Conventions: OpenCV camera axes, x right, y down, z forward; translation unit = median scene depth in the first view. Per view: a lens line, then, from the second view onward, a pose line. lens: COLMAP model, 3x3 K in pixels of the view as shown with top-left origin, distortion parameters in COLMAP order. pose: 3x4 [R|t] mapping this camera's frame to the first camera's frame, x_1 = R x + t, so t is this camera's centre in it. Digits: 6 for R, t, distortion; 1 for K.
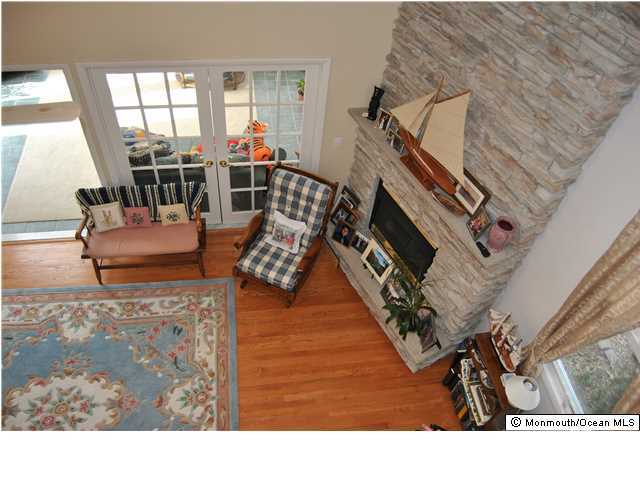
lens RADIAL K [[503.4, 0, 320.3], [0, 503.4, 224.0], [0, 0, 1]] dist [-0.106480, 0.053188]
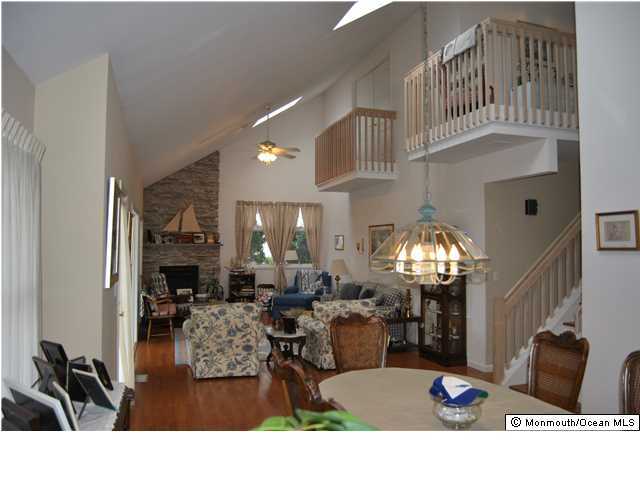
lens RADIAL K [[503.4, 0, 320.3], [0, 503.4, 224.0], [0, 0, 1]] dist [-0.106480, 0.053188]
pose [[-0.163488, -0.048256, 0.985364, -2.369615], [0.748108, 0.645048, 0.155713, -0.029853], [-0.643122, 0.762616, -0.069357, 0.552792]]
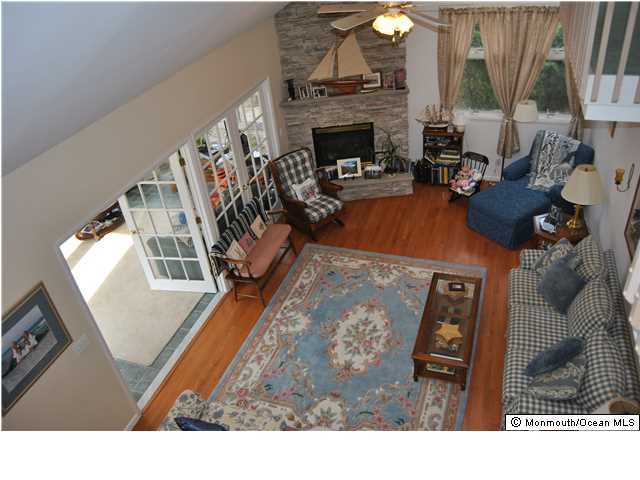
lens RADIAL K [[503.4, 0, 320.3], [0, 503.4, 224.0], [0, 0, 1]] dist [-0.106480, 0.053188]
pose [[0.450313, -0.600803, 0.660495, -1.188486], [0.770442, 0.635333, 0.052643, 0.034197], [-0.451262, 0.485167, 0.748983, -0.089107]]
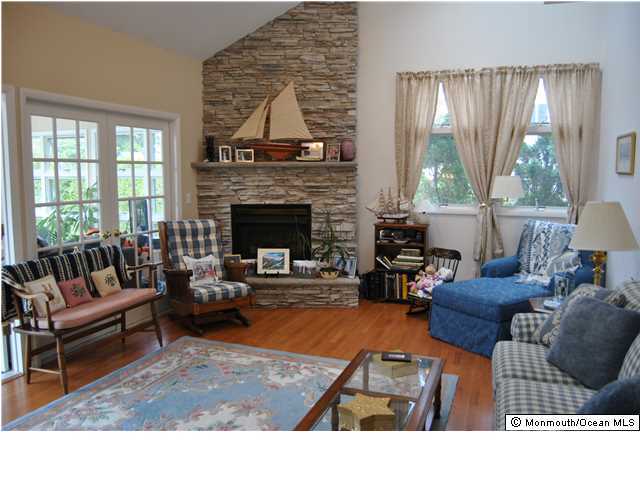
lens RADIAL K [[503.4, 0, 320.3], [0, 503.4, 224.0], [0, 0, 1]] dist [-0.106480, 0.053188]
pose [[0.474943, -0.175399, 0.862360, -0.909159], [0.703333, 0.664626, -0.252179, 0.424034], [-0.528915, 0.726297, 0.439024, 0.379780]]
